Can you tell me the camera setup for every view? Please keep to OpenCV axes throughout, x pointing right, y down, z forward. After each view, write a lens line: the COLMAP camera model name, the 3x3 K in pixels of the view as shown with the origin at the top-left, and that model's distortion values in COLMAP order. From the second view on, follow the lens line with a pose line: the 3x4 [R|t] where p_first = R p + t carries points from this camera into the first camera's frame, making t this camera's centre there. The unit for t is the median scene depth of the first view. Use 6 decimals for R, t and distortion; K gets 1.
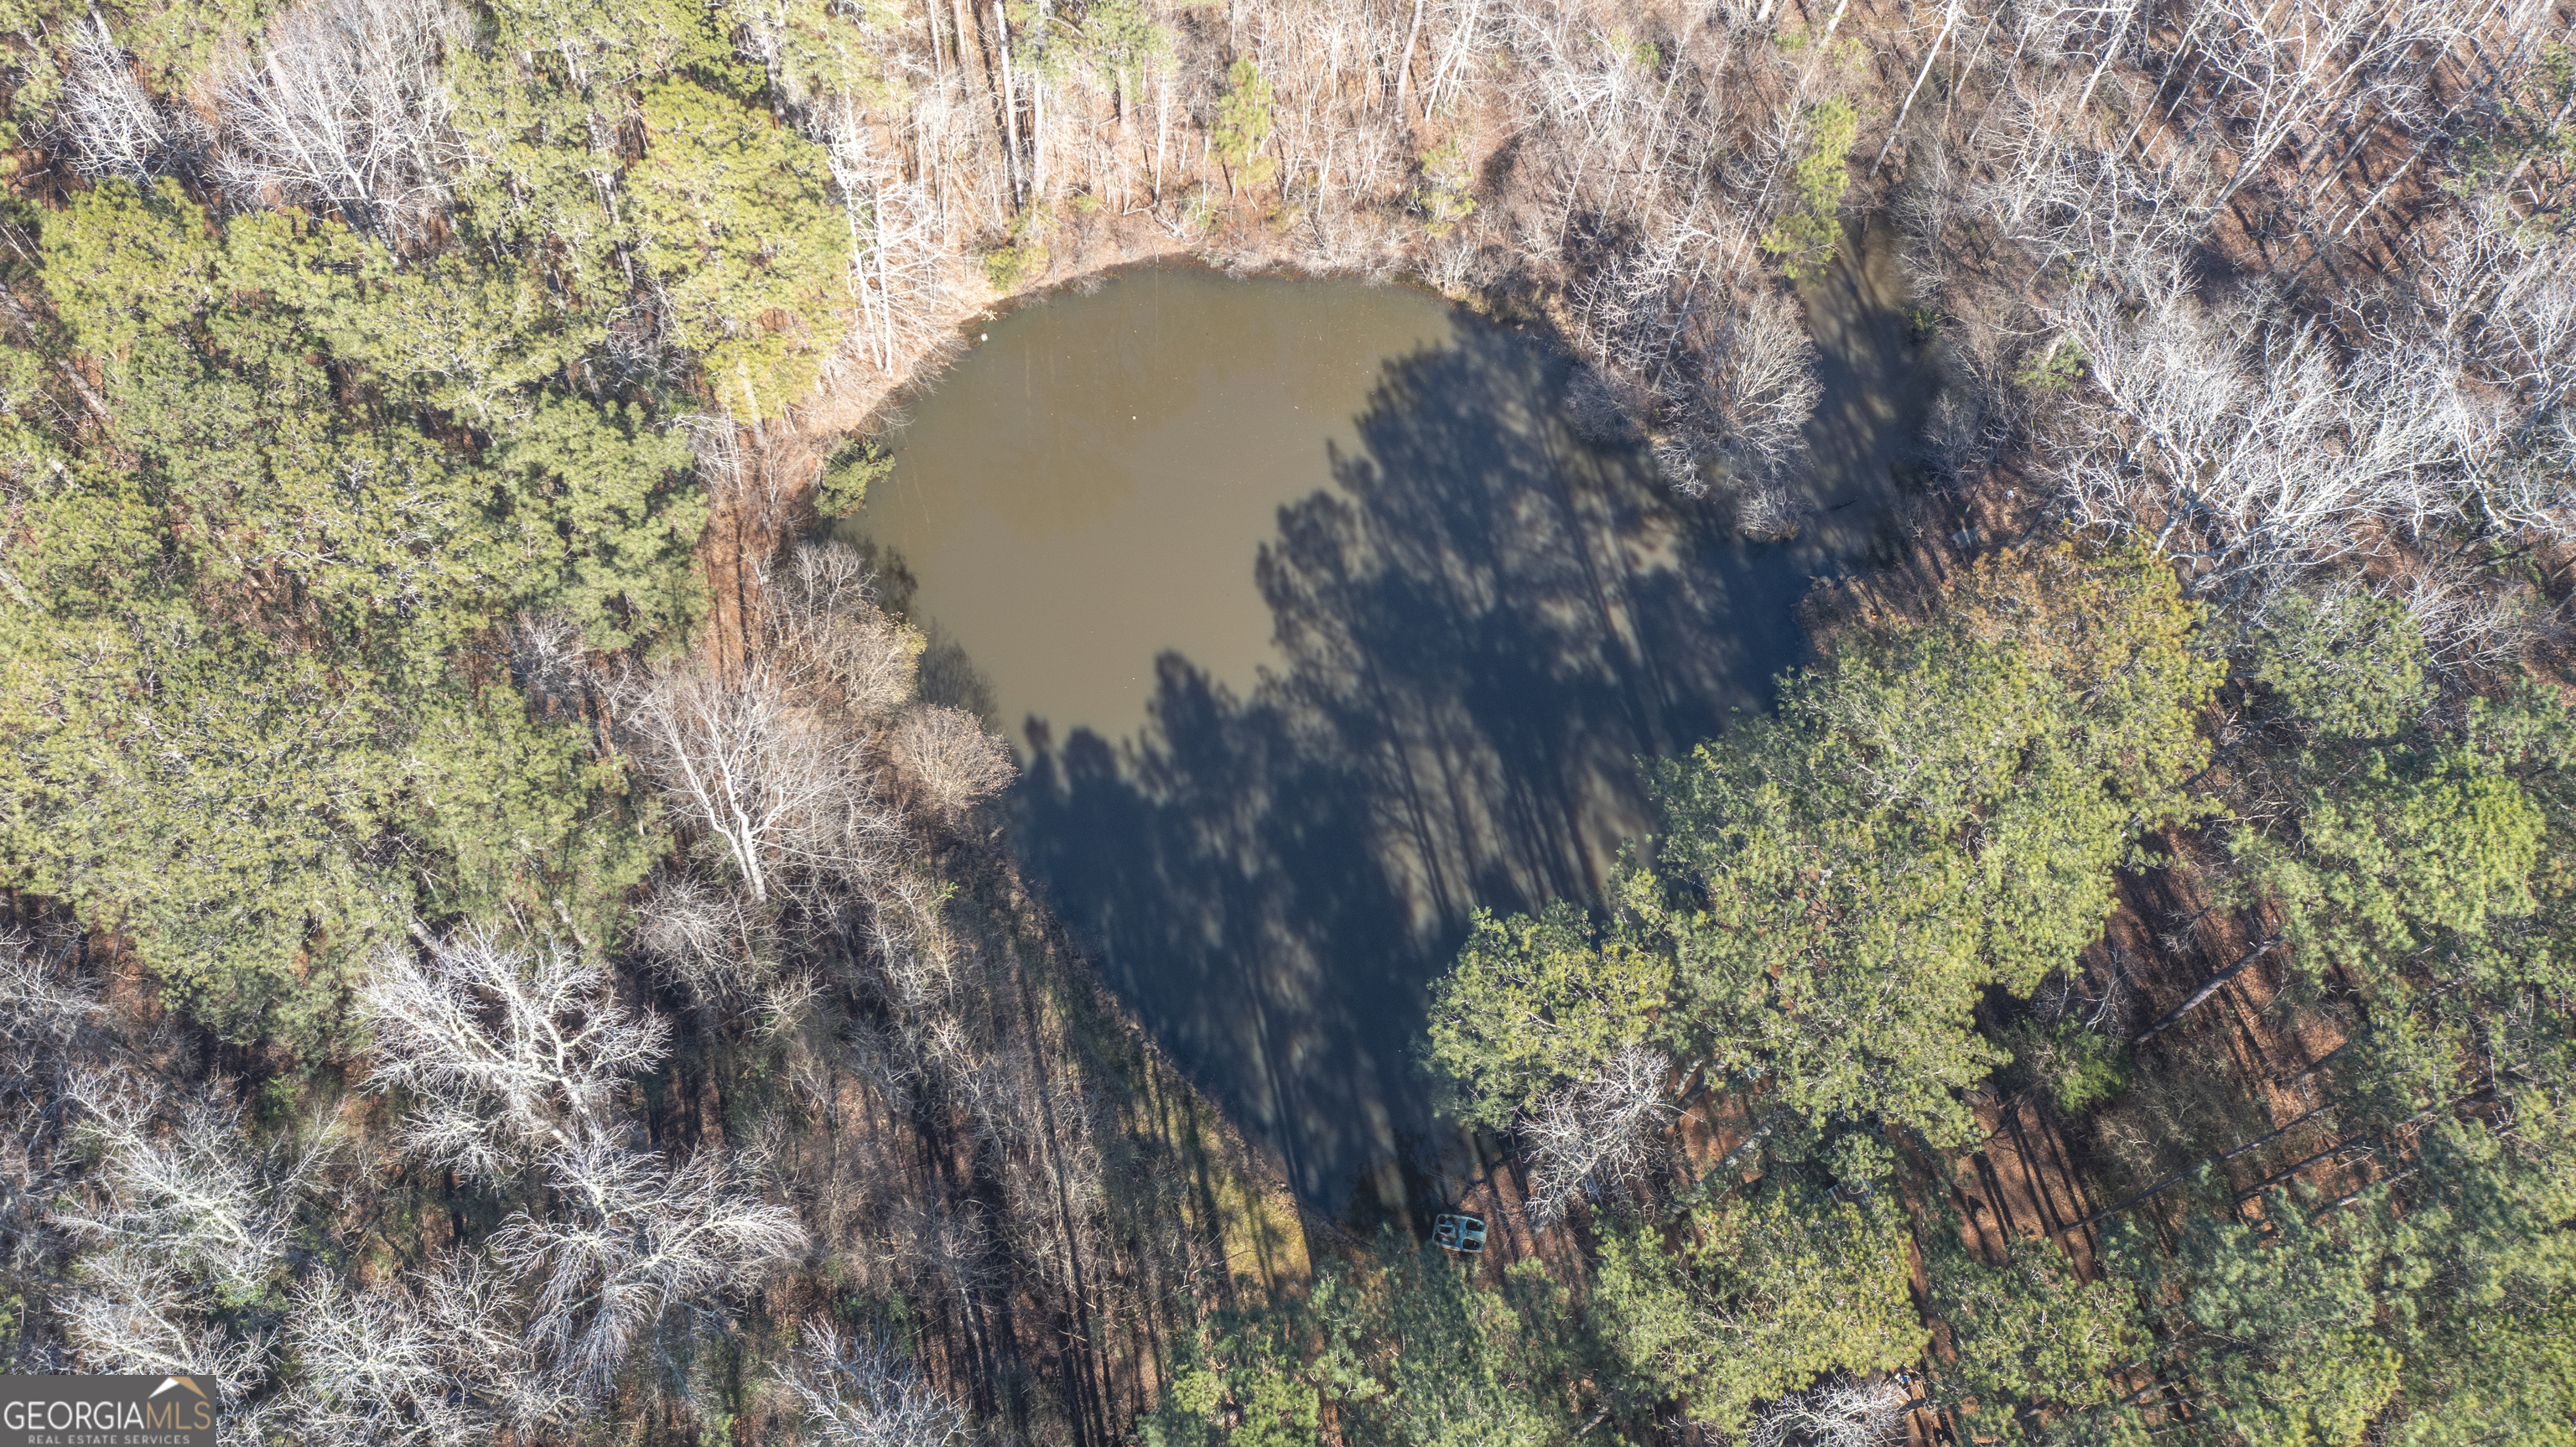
lens RADIAL K [[2150.1, 0, 1297.0], [0, 2150.1, 724.1], [0, 0, 1]] dist [0.010691, 0.005291]
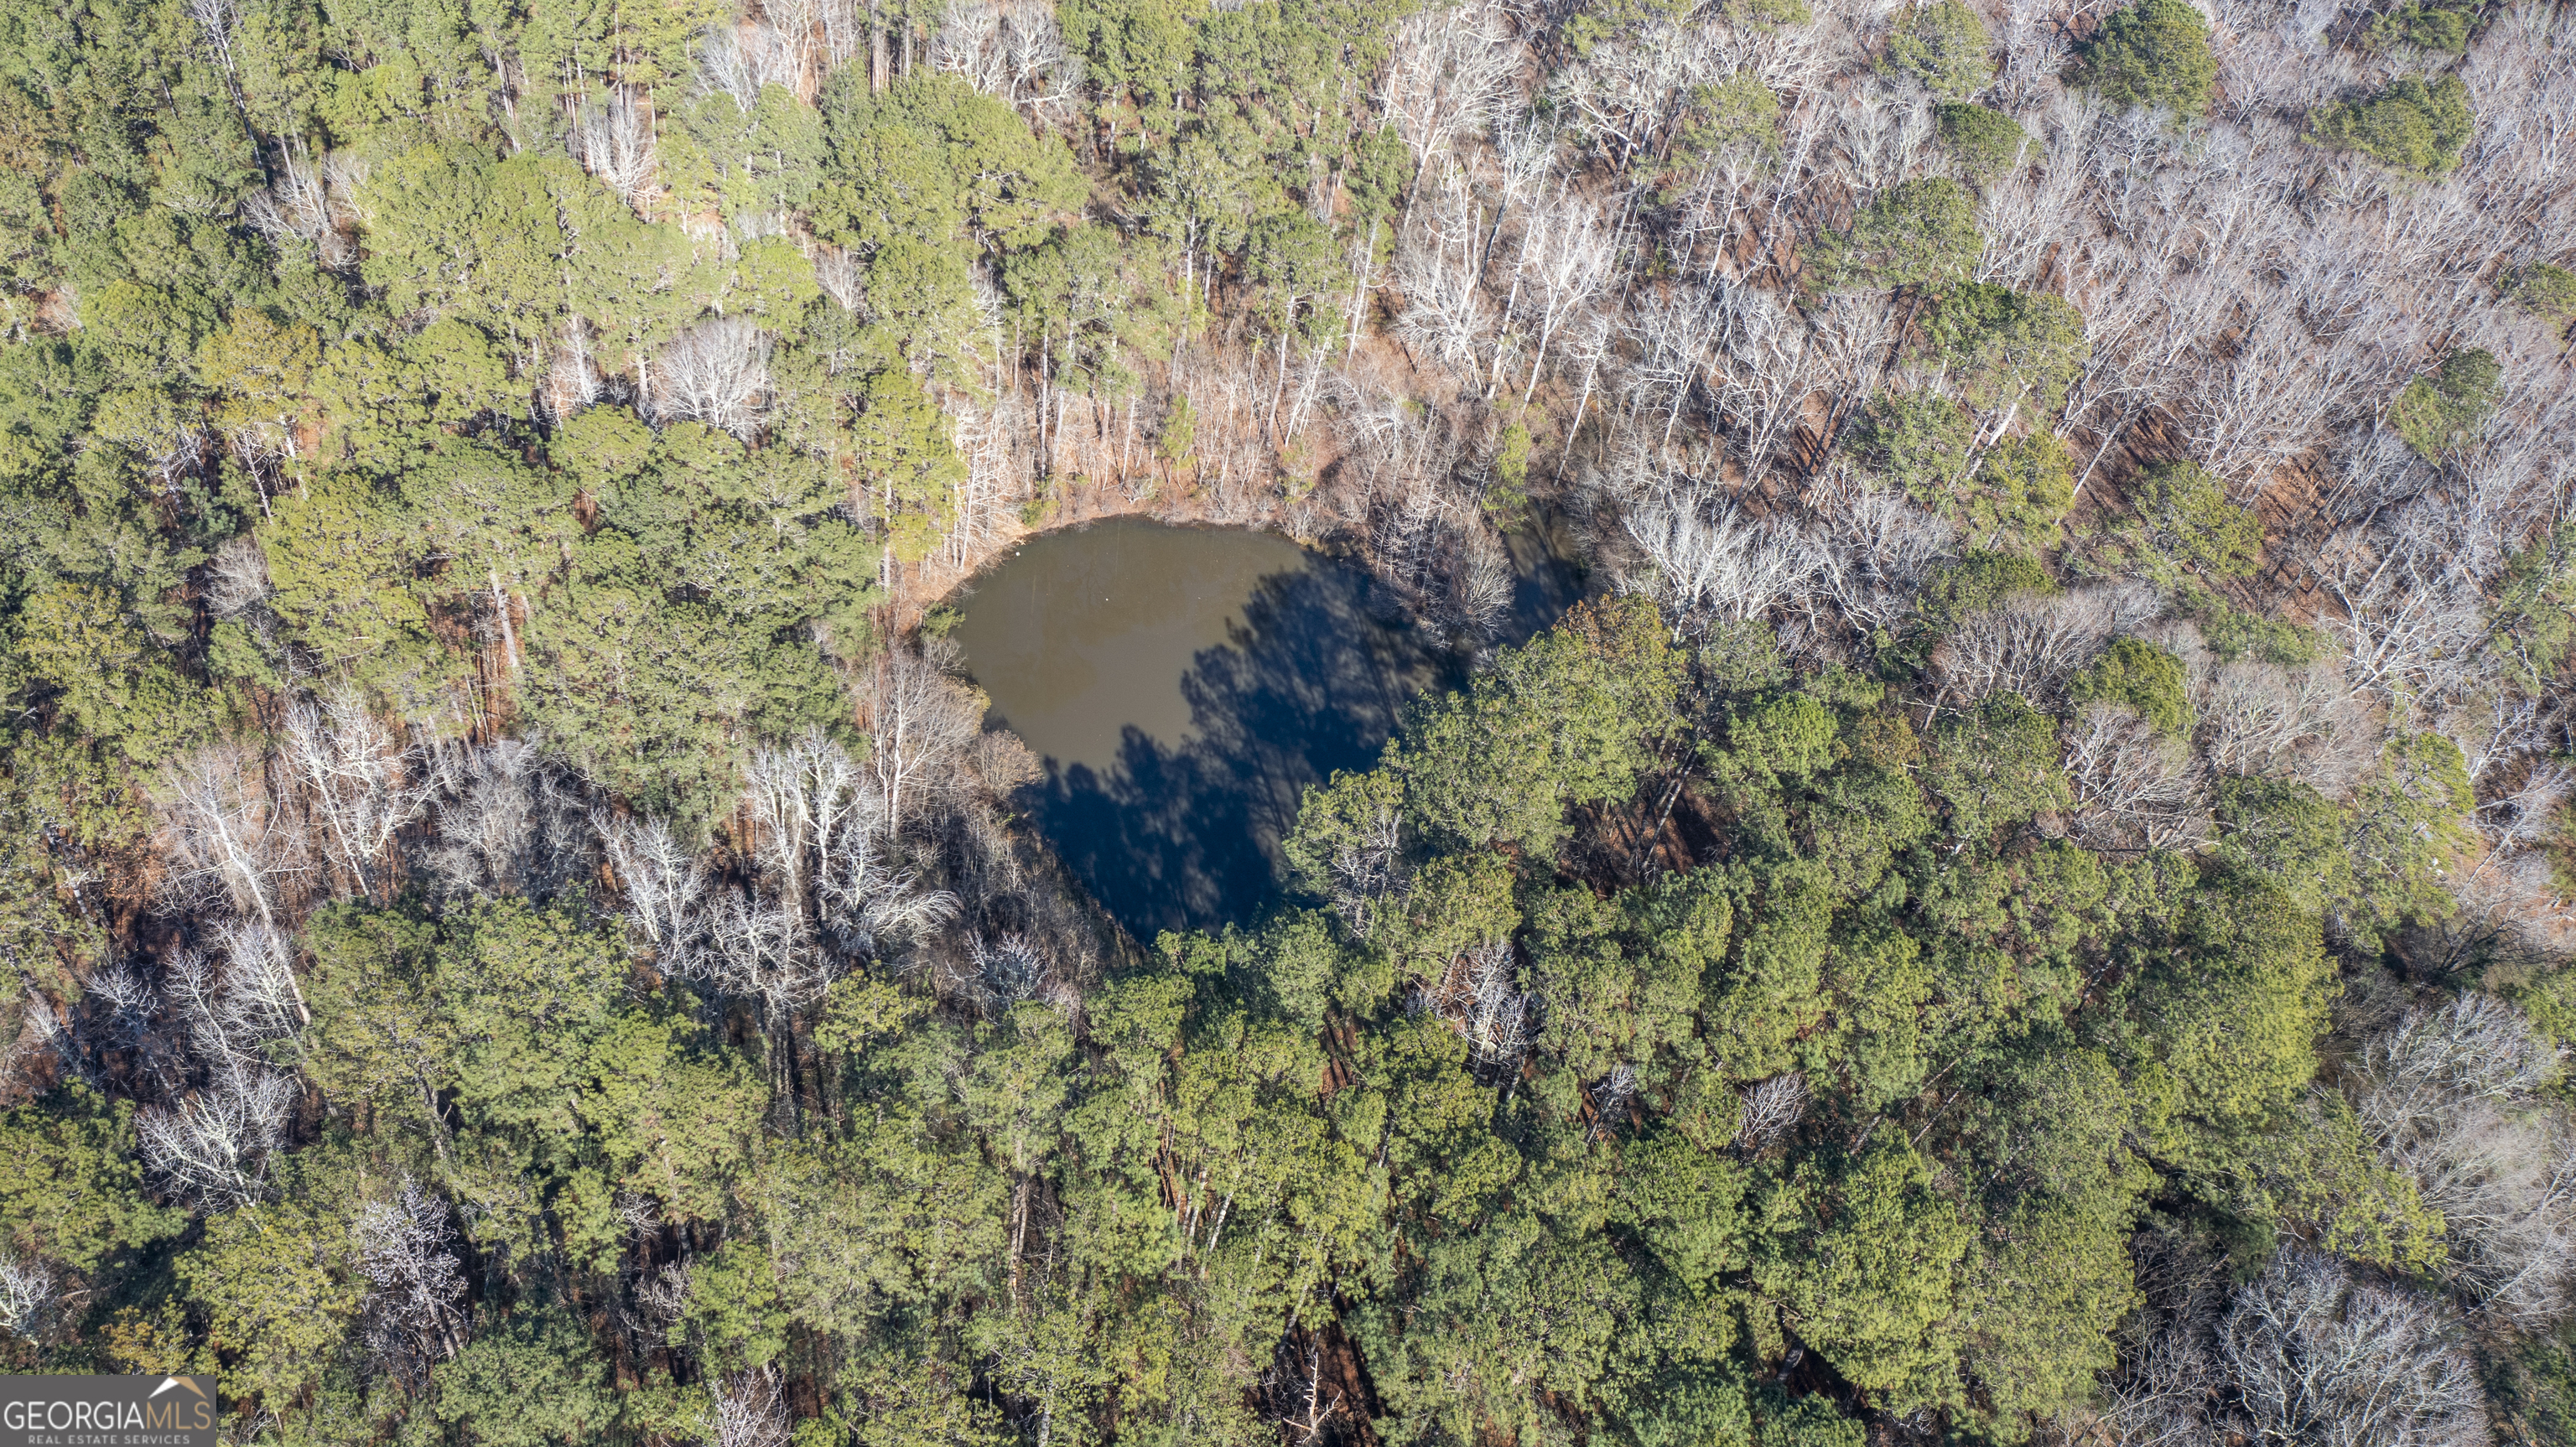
lens RADIAL K [[2150.1, 0, 1283.6], [0, 2150.1, 722.4], [0, 0, 1]] dist [0.010691, 0.005291]
pose [[0.998428, 0.017861, 0.053132, -0.027557], [-0.004970, 0.972348, -0.233485, 0.338291], [-0.055833, 0.232854, 0.970908, -0.599817]]
